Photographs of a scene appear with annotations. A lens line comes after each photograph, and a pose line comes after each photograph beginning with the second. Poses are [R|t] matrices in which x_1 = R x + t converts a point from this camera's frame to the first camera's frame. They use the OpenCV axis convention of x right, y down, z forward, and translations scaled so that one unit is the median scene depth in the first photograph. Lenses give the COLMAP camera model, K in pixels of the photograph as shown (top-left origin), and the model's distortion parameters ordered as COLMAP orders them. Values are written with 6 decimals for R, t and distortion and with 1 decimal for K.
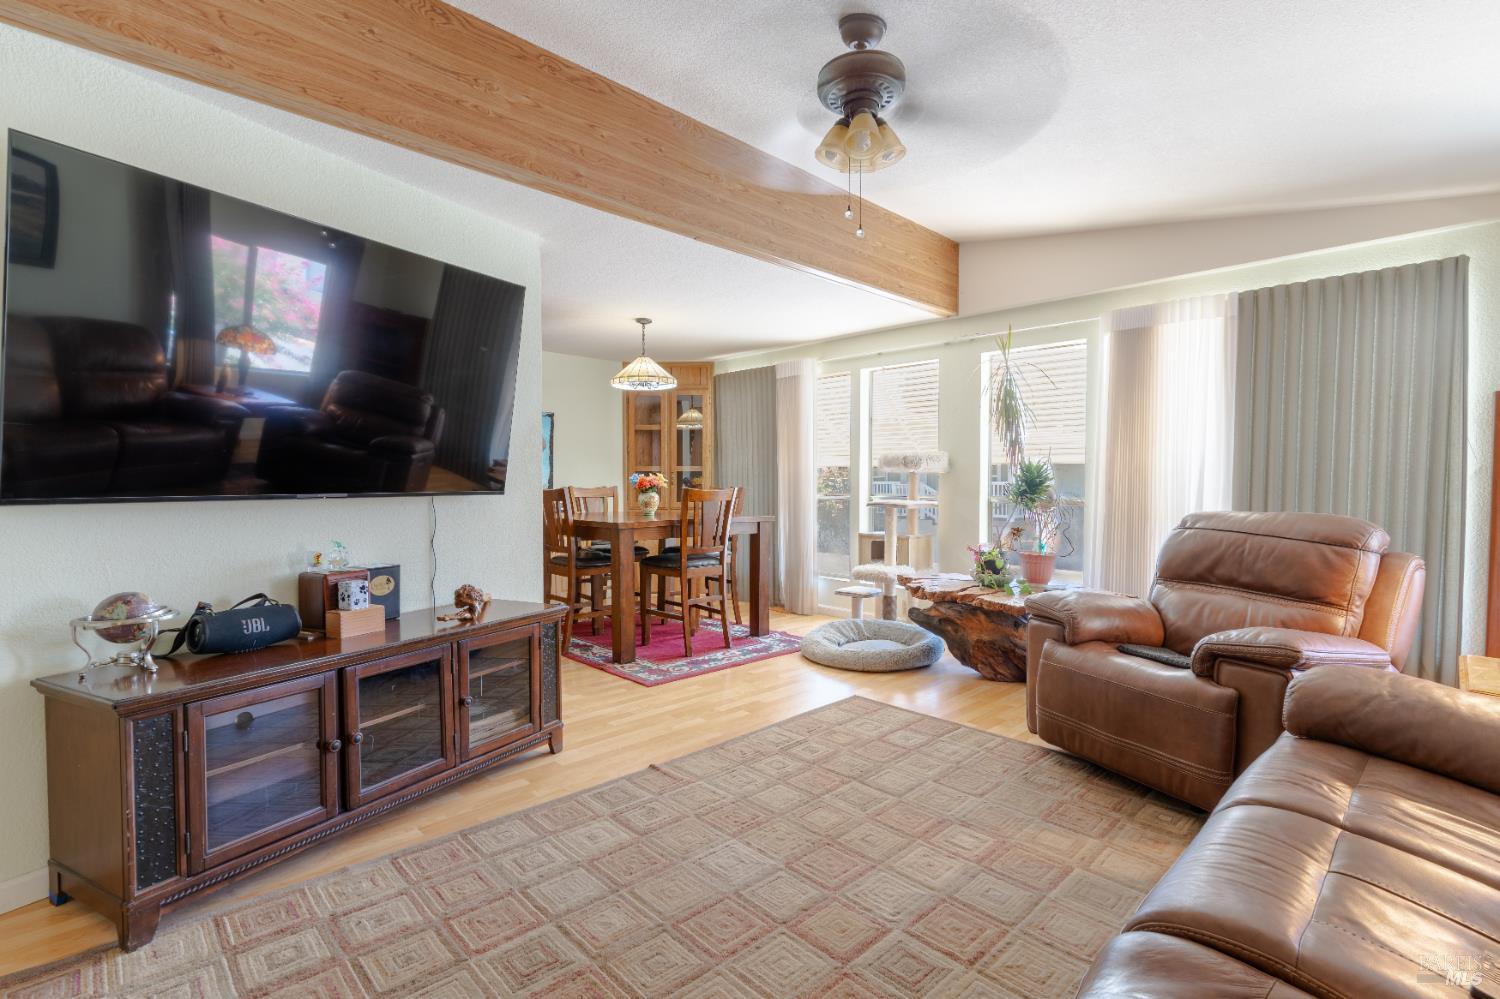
lens RADIAL K [[706.4, 0, 750.2], [0, 706.4, 498.1], [0, 0, 1]] dist [0.001894, 0.000282]
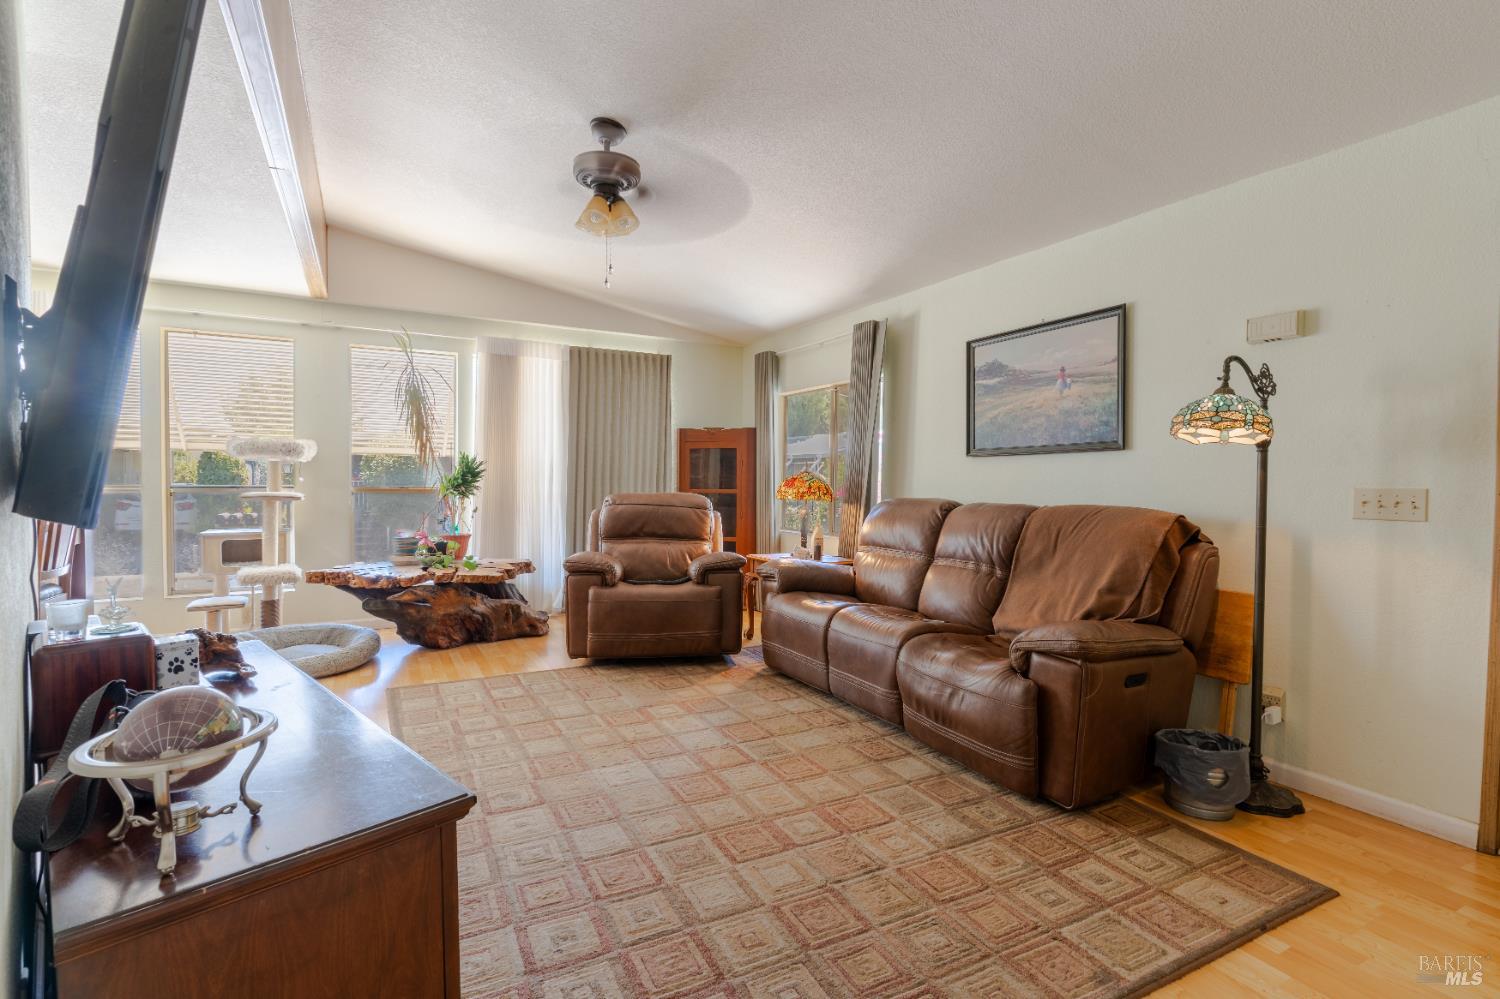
lens RADIAL K [[706.4, 0, 750.2], [0, 706.4, 498.1], [0, 0, 1]] dist [0.001894, 0.000282]
pose [[0.272045, -0.026922, 0.961908, -0.846384], [0.009400, 0.999635, 0.025320, -0.008654], [-0.962239, 0.002154, 0.272199, 0.315038]]
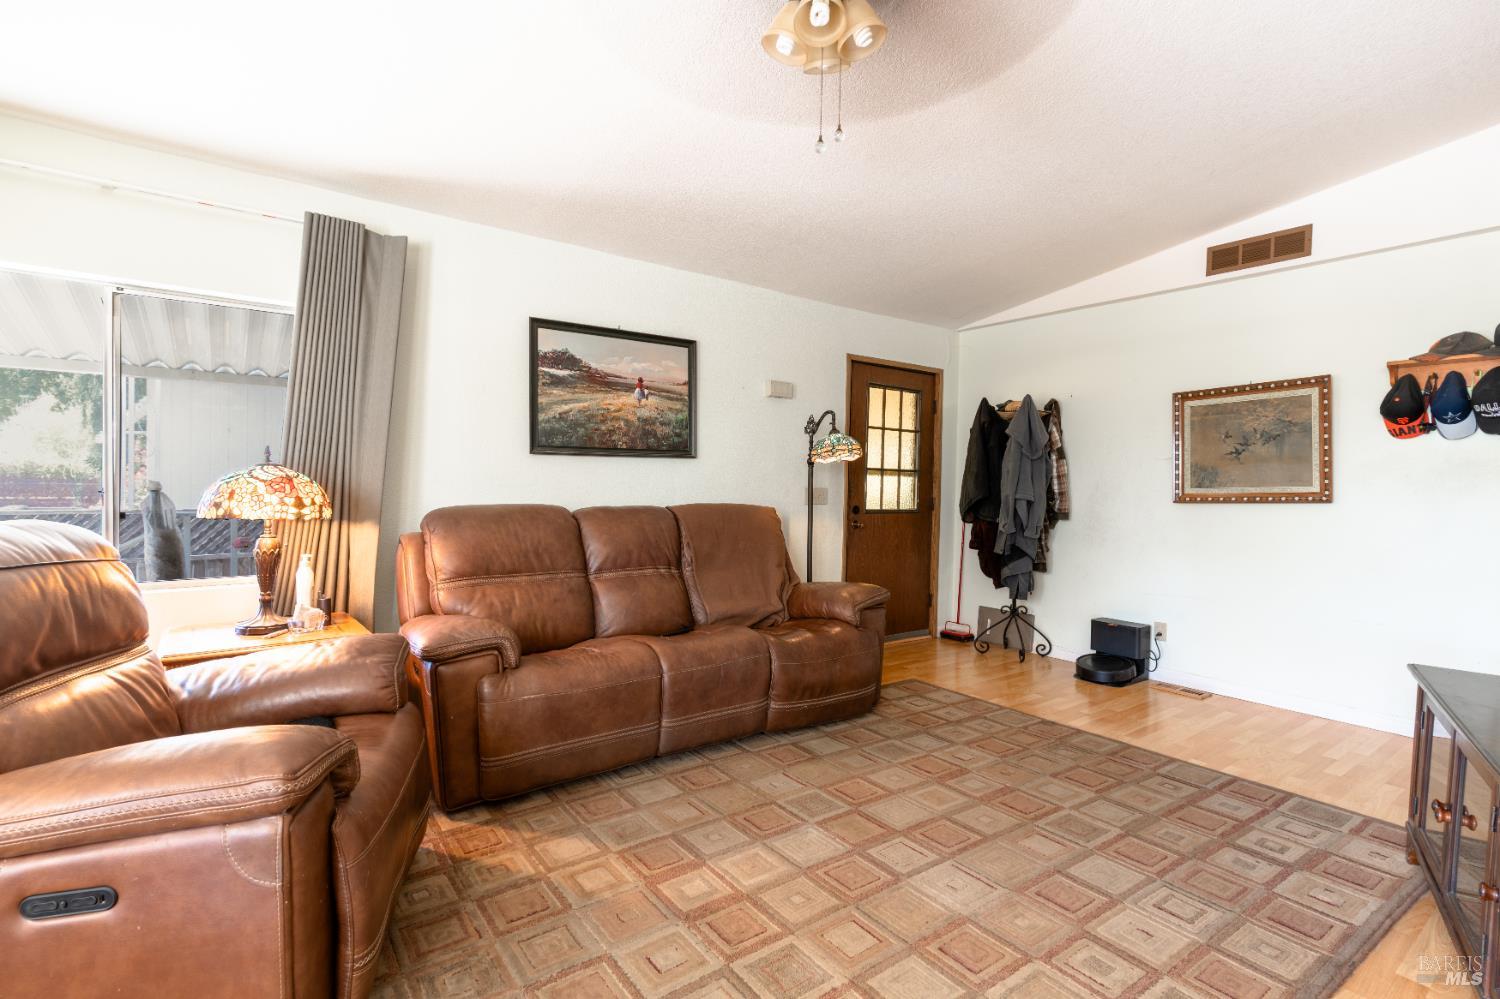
lens RADIAL K [[706.4, 0, 750.2], [0, 706.4, 498.1], [0, 0, 1]] dist [0.001894, 0.000282]
pose [[-0.990757, -0.022804, 0.133719, 0.096602], [-0.017211, 0.998934, 0.042838, -0.034078], [-0.134554, 0.040140, -0.990093, 1.421258]]
